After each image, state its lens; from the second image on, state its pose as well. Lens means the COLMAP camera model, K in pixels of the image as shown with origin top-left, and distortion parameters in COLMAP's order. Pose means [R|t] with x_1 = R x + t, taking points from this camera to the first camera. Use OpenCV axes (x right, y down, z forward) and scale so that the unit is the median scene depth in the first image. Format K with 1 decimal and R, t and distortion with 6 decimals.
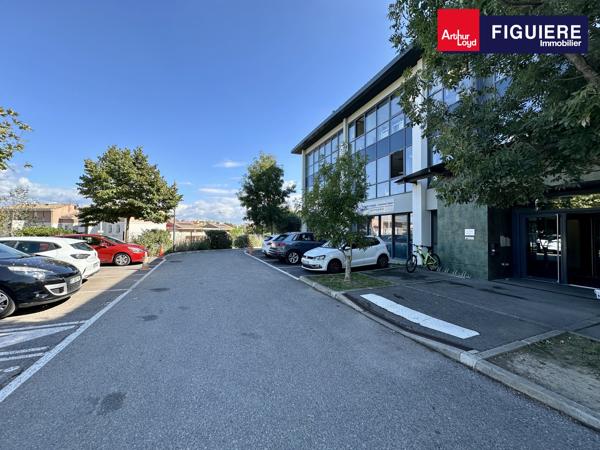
lens RADIAL K [[242.4, 0, 298.0], [0, 242.4, 226.8], [0, 0, 1]] dist [0.008701, -0.002925]
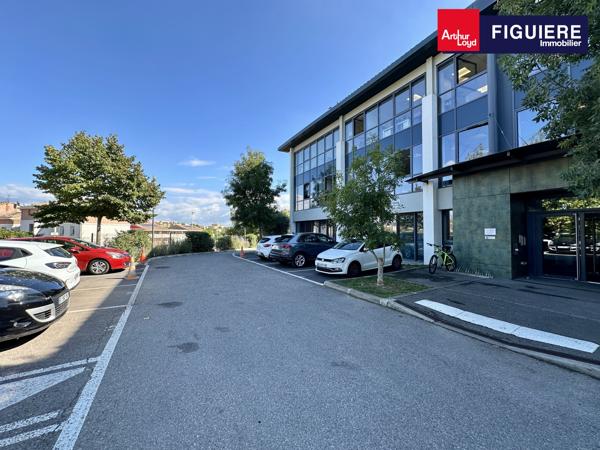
lens RADIAL K [[242.4, 0, 300.6], [0, 242.4, 227.2], [0, 0, 1]] dist [0.008701, -0.002925]
pose [[0.991559, -0.002890, 0.129626, -0.180320], [0.003257, 0.999991, -0.002617, 0.003781], [-0.129617, 0.003018, 0.991560, 0.105068]]
